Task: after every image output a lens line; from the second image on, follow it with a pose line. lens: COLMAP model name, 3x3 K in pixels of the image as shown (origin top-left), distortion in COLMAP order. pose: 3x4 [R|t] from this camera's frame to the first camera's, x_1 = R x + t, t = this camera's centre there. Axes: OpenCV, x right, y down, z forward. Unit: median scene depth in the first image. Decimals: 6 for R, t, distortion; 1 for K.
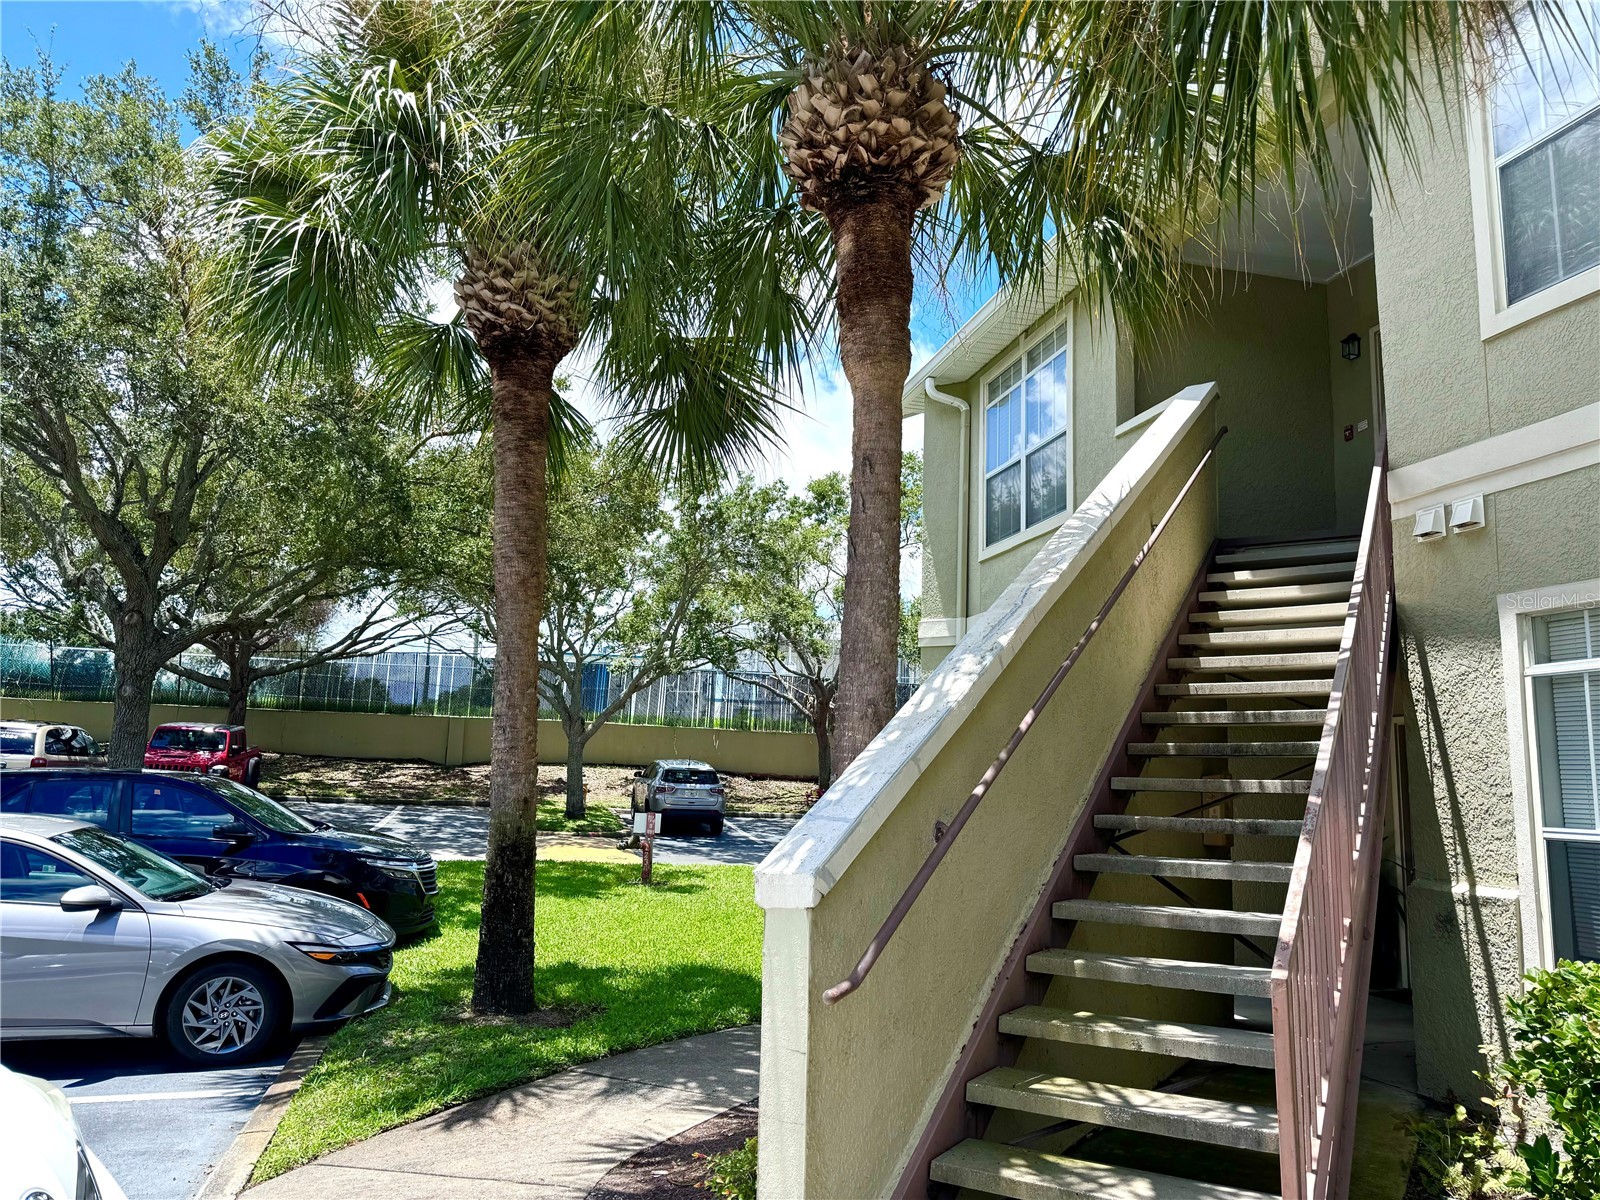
lens RADIAL K [[1132.7, 0, 800.0], [0, 1132.7, 600.0], [0, 0, 1]] dist [0.121745, -0.149990]
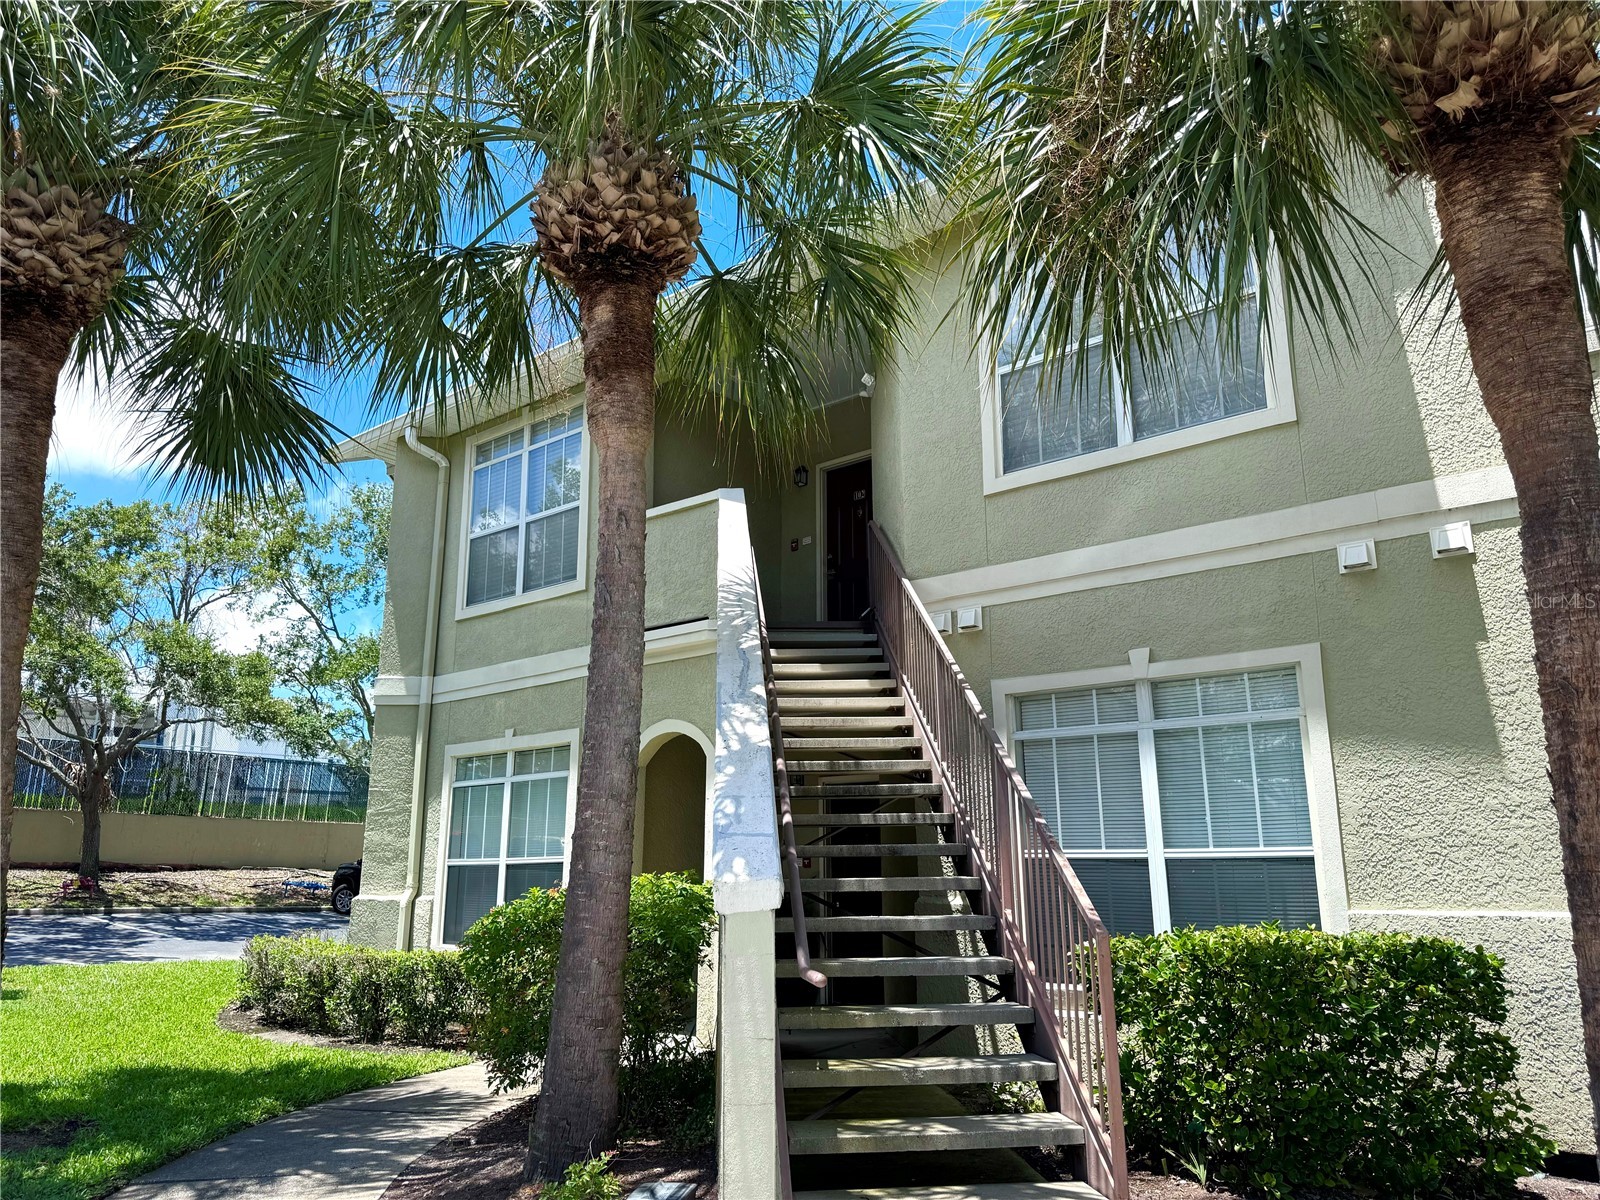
lens RADIAL K [[1132.7, 0, 800.0], [0, 1132.7, 600.0], [0, 0, 1]] dist [0.121745, -0.149990]
pose [[0.811194, 0.104189, 0.575421, -0.347828], [-0.065322, 0.993986, -0.087890, 0.032940], [-0.581118, 0.033708, 0.813121, 0.029074]]
